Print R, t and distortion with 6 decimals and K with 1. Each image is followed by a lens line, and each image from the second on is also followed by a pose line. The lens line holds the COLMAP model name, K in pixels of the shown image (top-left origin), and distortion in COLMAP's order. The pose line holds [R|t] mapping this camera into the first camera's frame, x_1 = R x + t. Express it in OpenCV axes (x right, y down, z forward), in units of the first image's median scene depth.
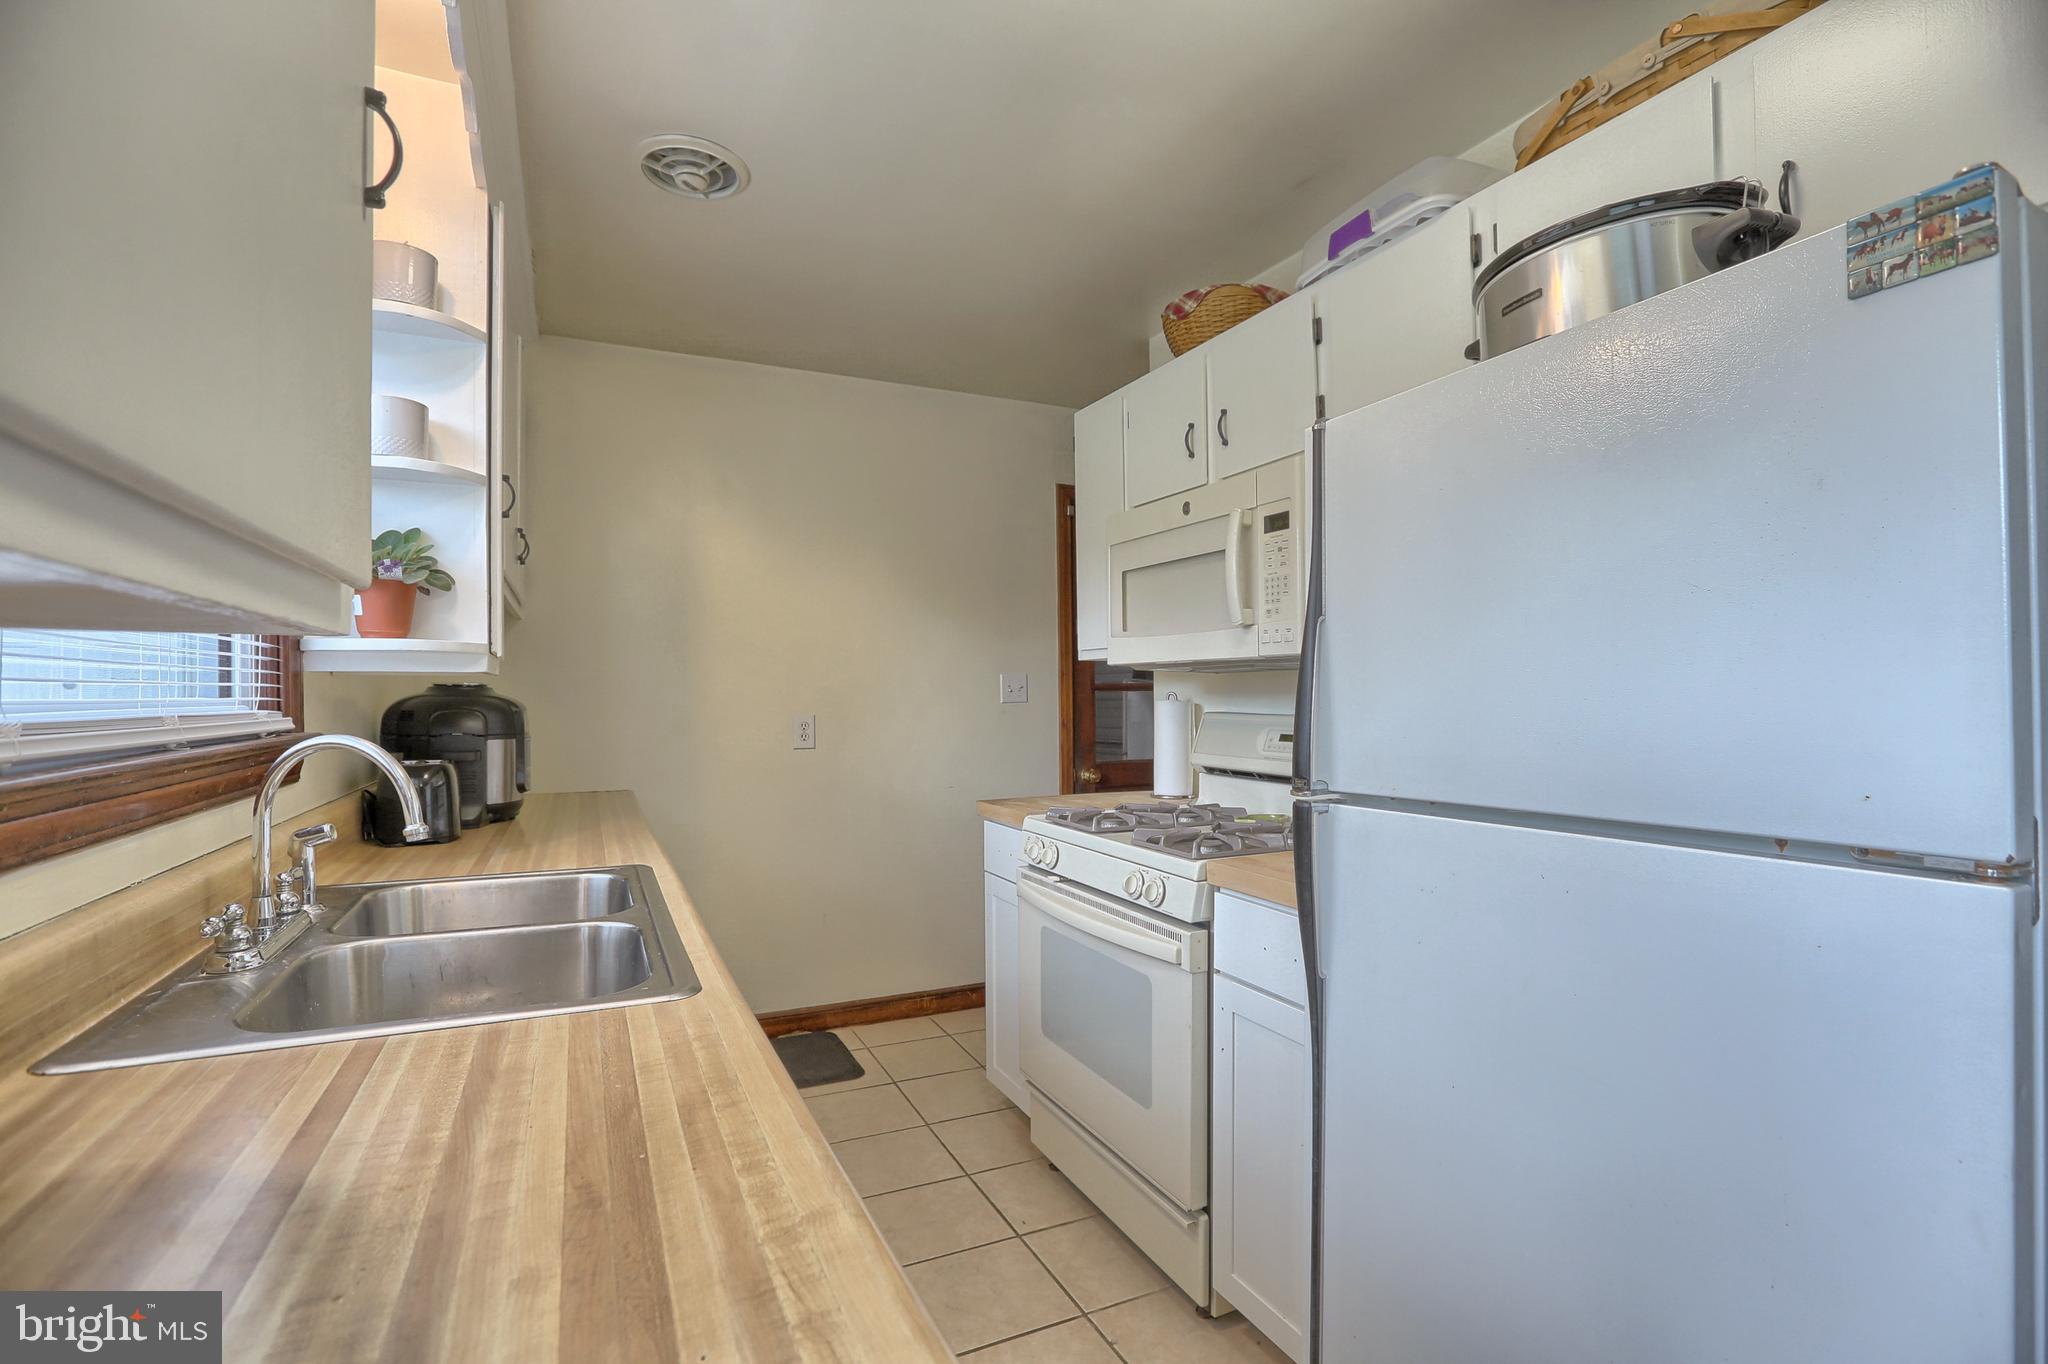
lens RADIAL K [[932.7, 0, 1023.7], [0, 932.7, 689.1], [0, 0, 1]] dist [-0.035464, 0.002600]
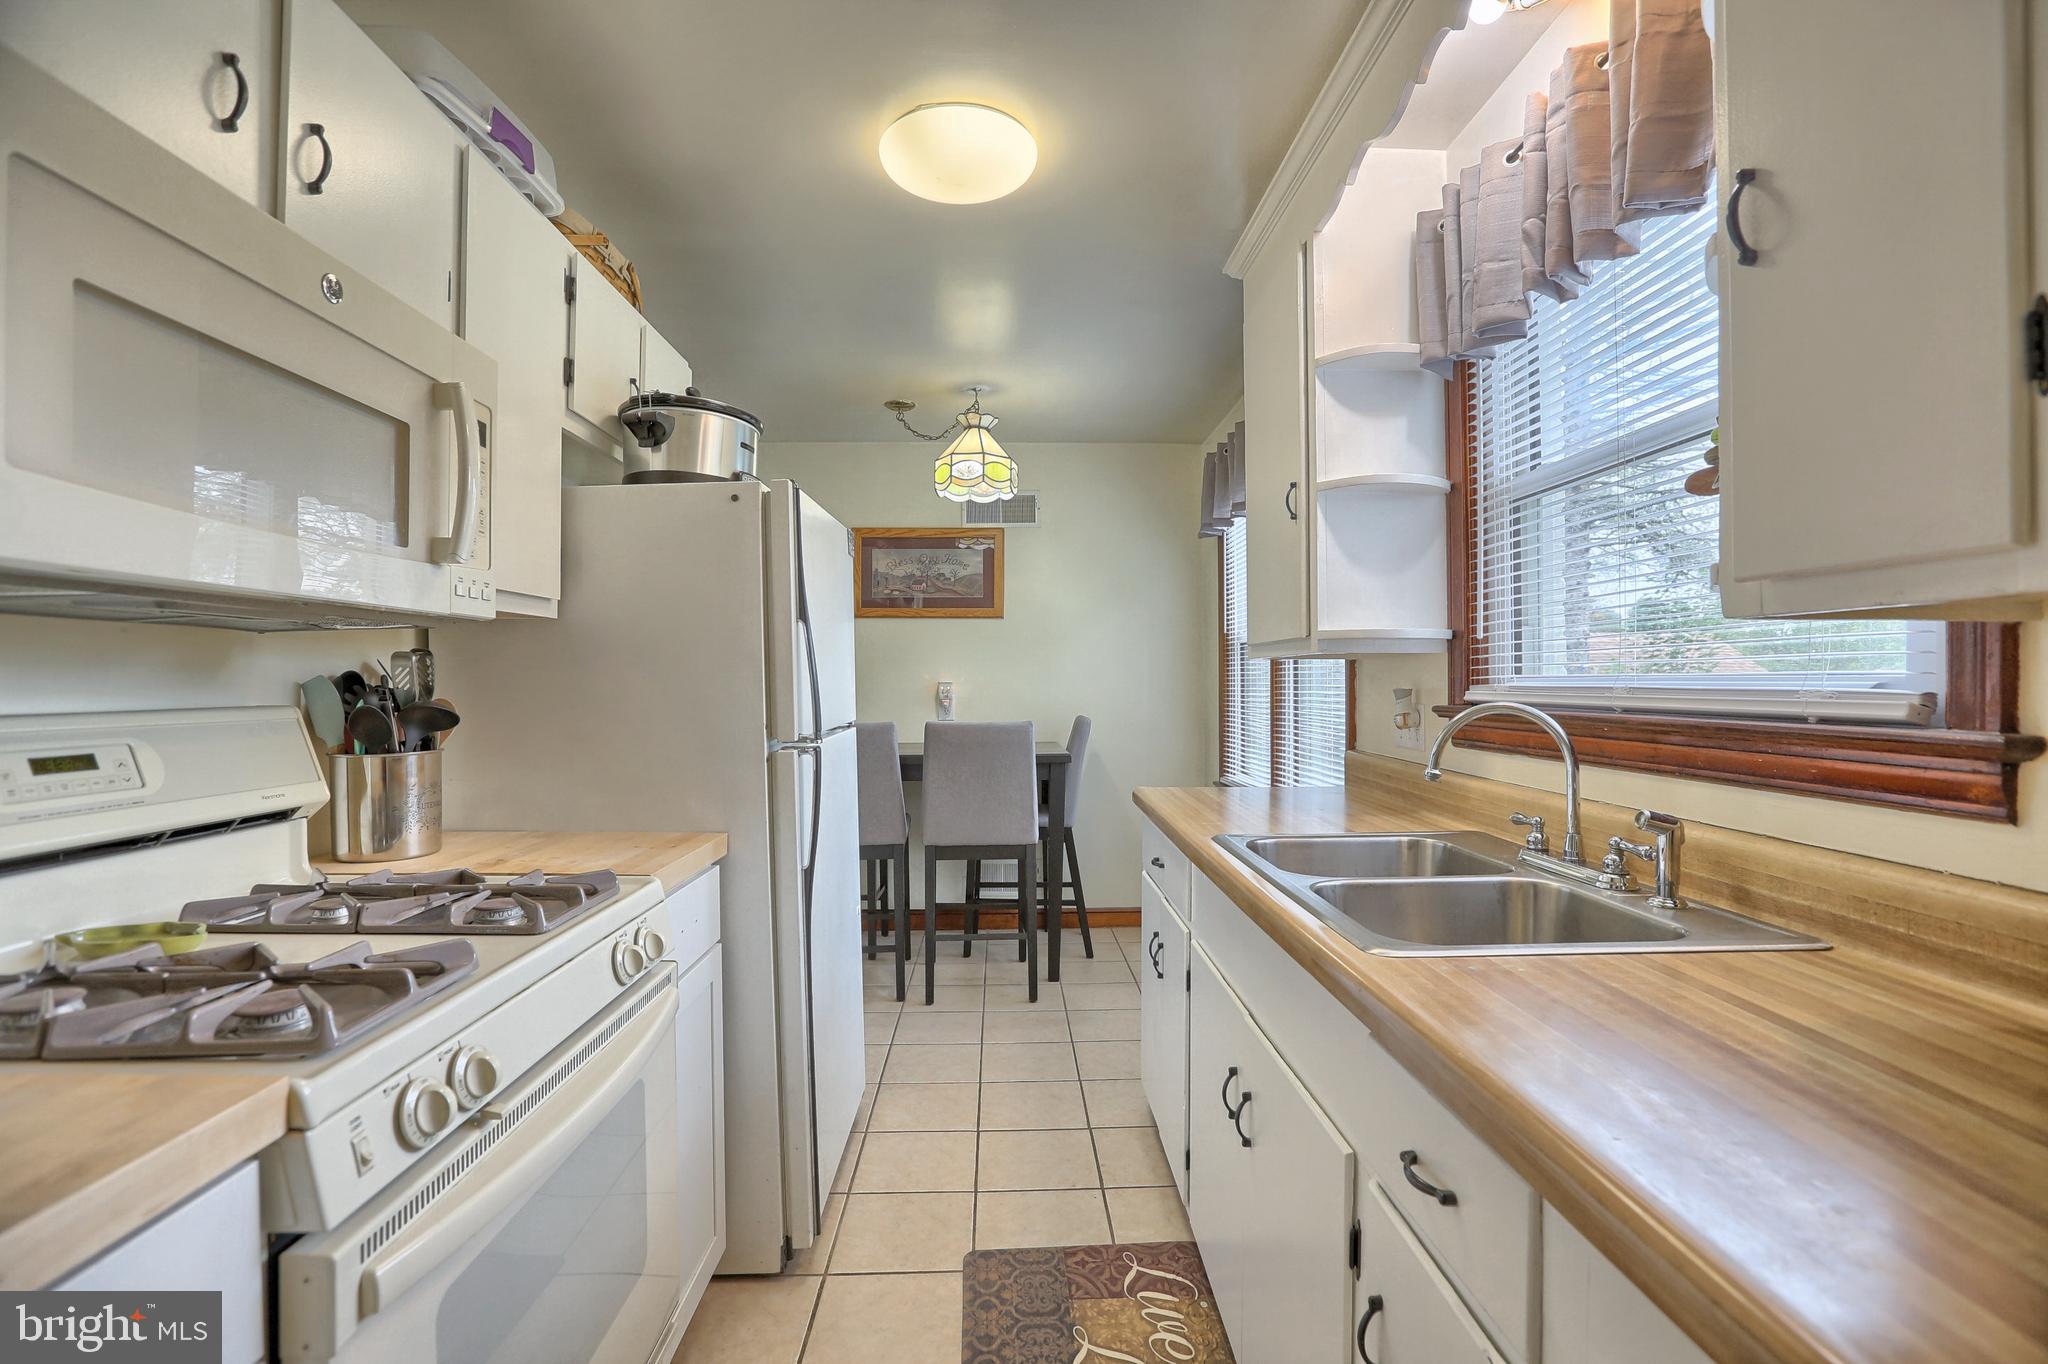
lens RADIAL K [[932.7, 0, 1027.5], [0, 932.7, 683.8], [0, 0, 1]] dist [-0.035464, 0.002600]
pose [[-0.916585, 0.001141, 0.399839, -0.366182], [0.000685, 0.999999, -0.001283, 0.031990], [-0.399840, -0.000902, -0.916585, 2.557472]]
